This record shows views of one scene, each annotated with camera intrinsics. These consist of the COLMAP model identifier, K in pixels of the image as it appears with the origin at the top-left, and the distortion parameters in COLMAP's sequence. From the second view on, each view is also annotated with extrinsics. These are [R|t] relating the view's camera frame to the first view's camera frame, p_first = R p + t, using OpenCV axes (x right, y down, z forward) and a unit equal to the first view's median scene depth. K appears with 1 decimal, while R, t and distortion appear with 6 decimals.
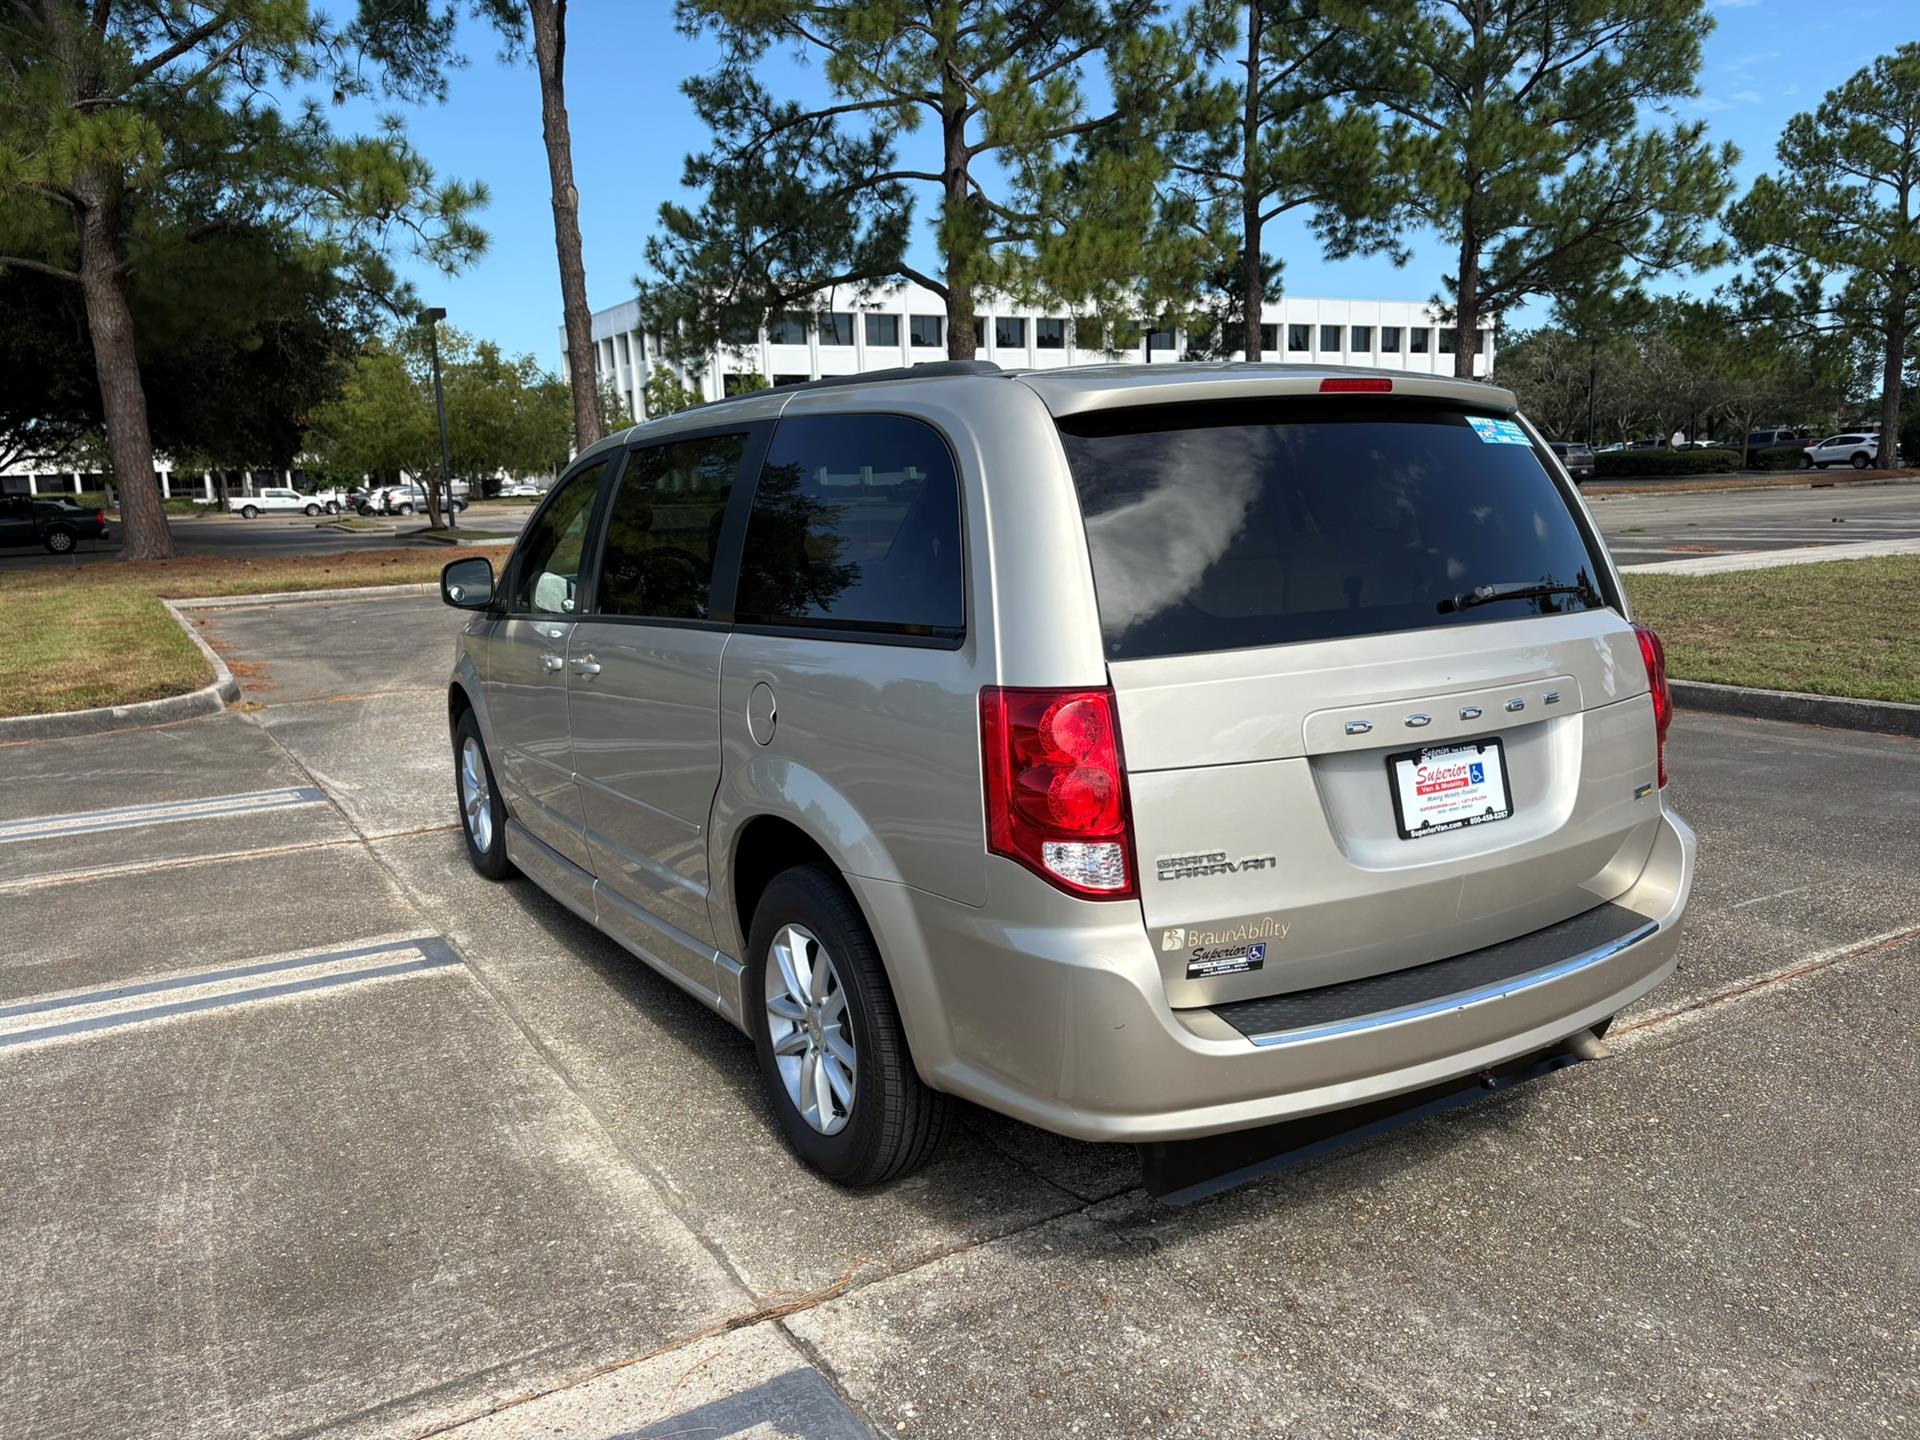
lens RADIAL K [[1453.7, 0, 956.1], [0, 1453.7, 719.4], [0, 0, 1]] dist [0.050416, -0.054115]
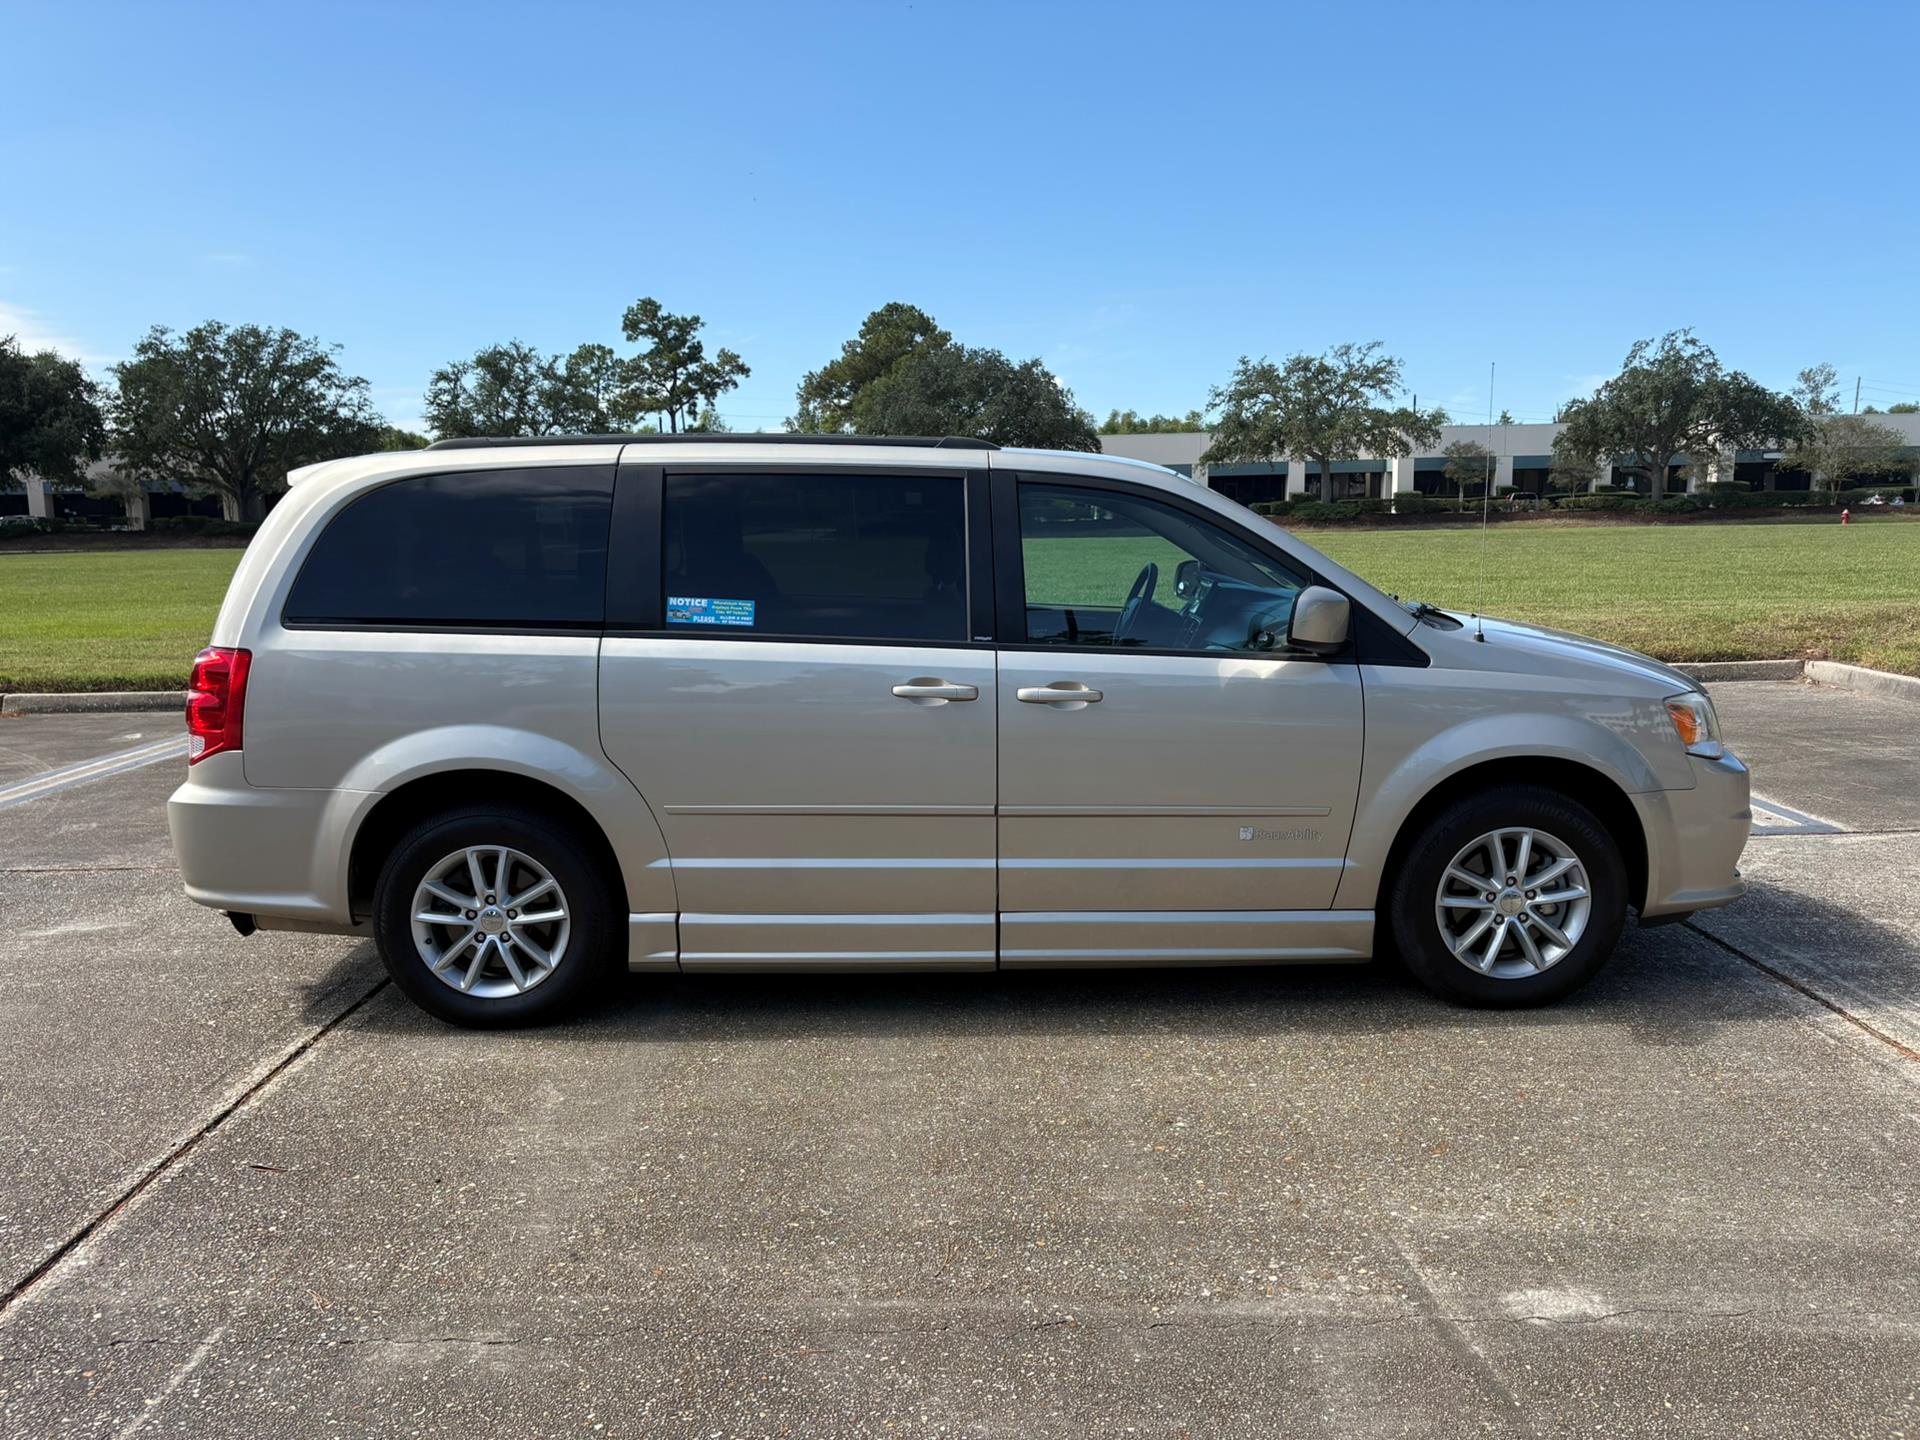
lens RADIAL K [[1453.7, 0, 965.3], [0, 1453.7, 720.4], [0, 0, 1]] dist [0.050416, -0.054115]
pose [[-0.502612, 0.165106, -0.848600, 0.857119], [-0.110307, 0.961323, 0.252371, -0.281796], [0.857446, 0.220451, -0.464960, 1.512968]]
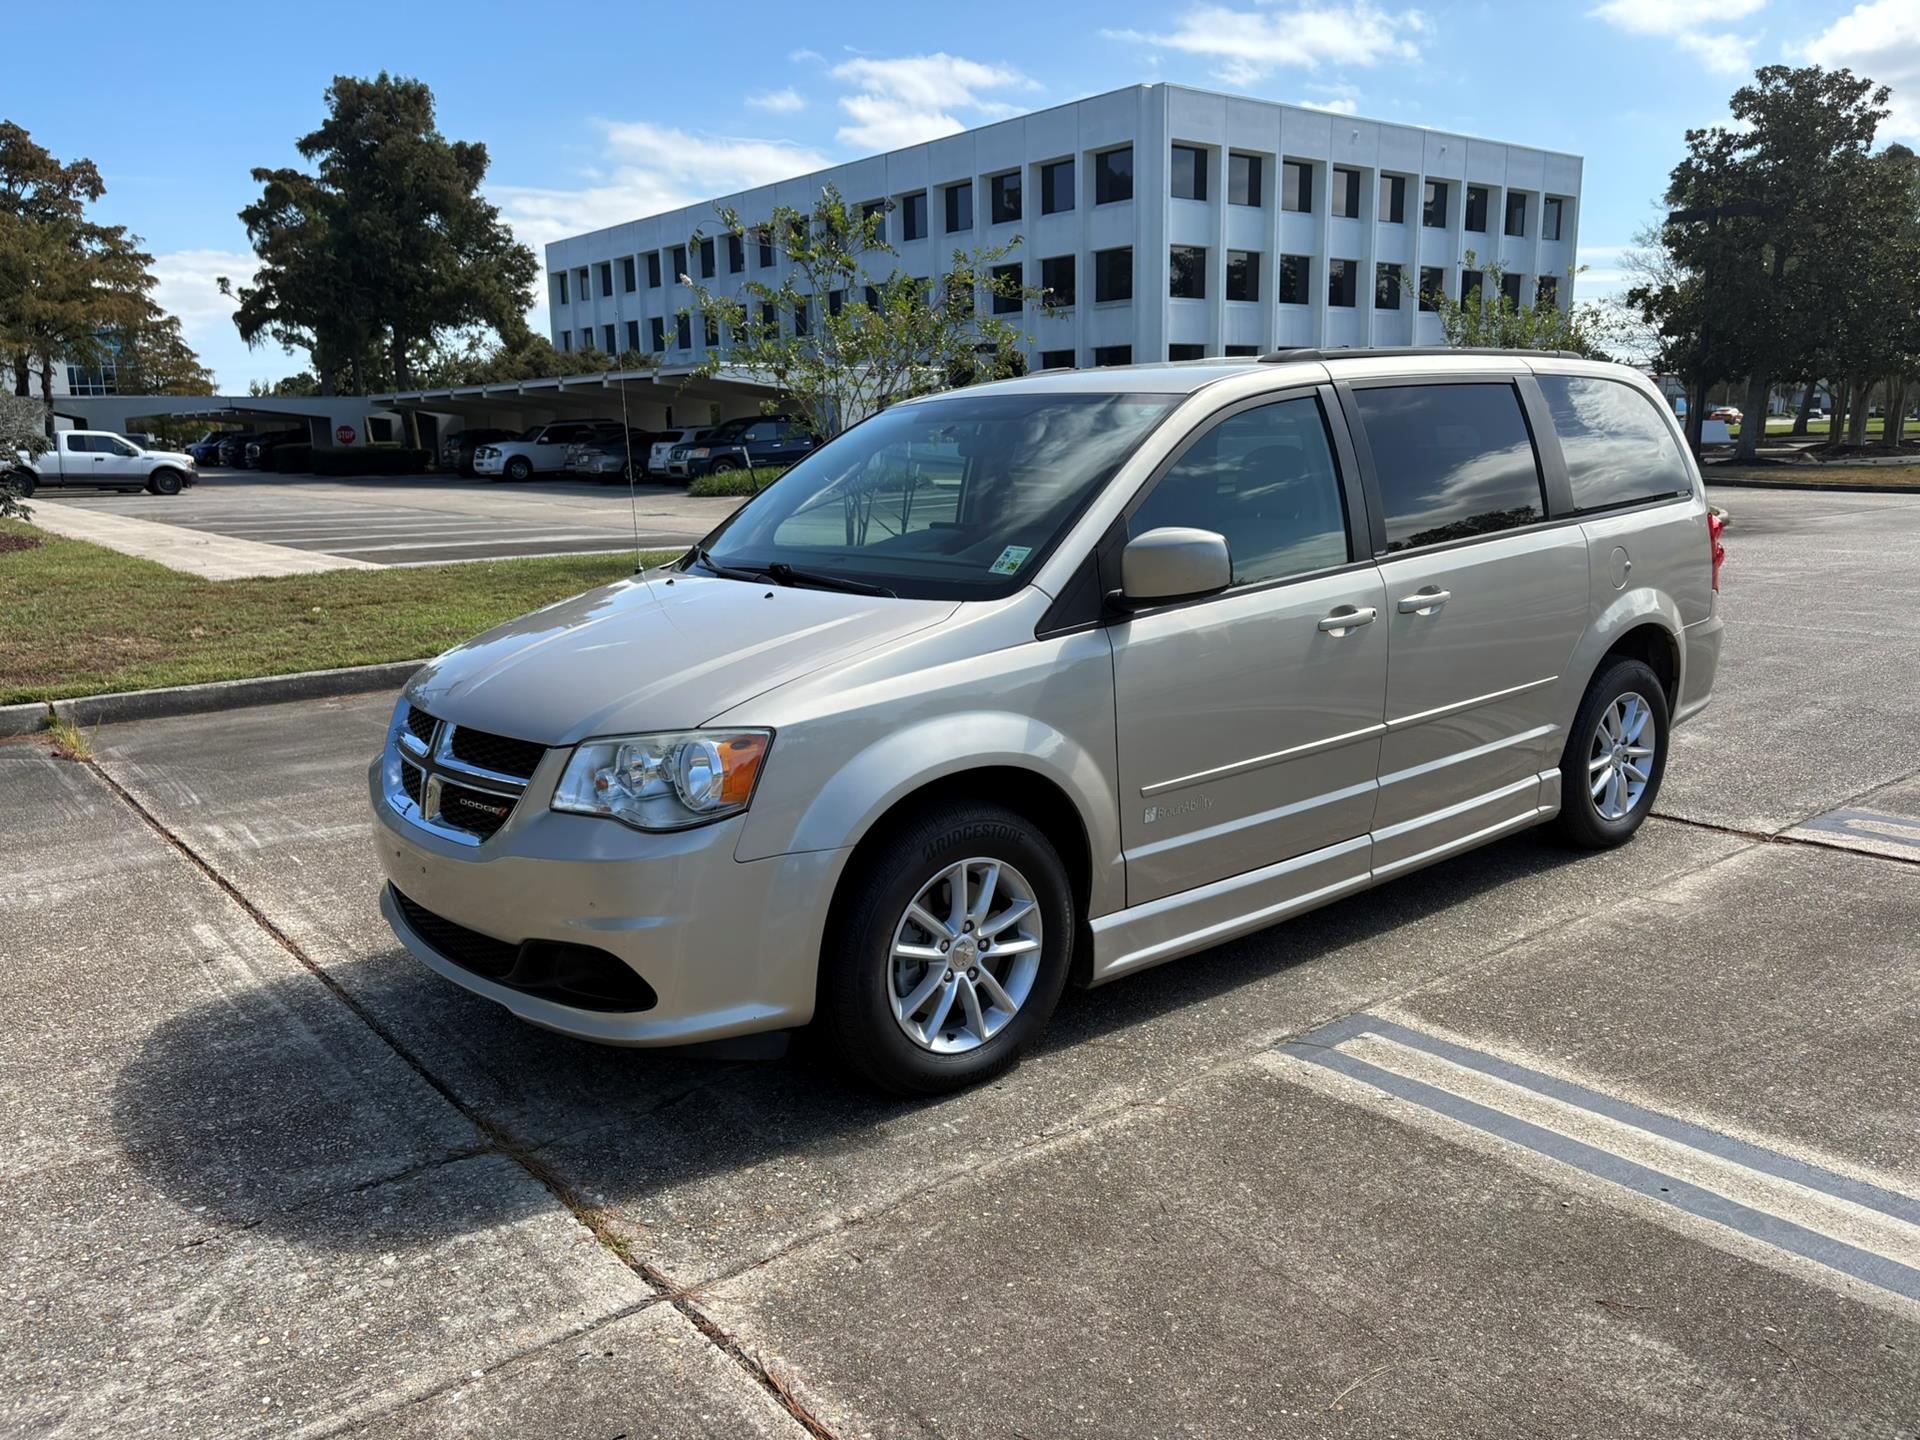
lens RADIAL K [[1453.7, 0, 953.4], [0, 1453.7, 717.4], [0, 0, 1]] dist [0.050416, -0.054115]
pose [[-0.132809, -0.156867, 0.978649, -1.072908], [0.190329, 0.964983, 0.180505, -0.179305], [-0.972696, 0.210238, -0.098303, 1.264210]]
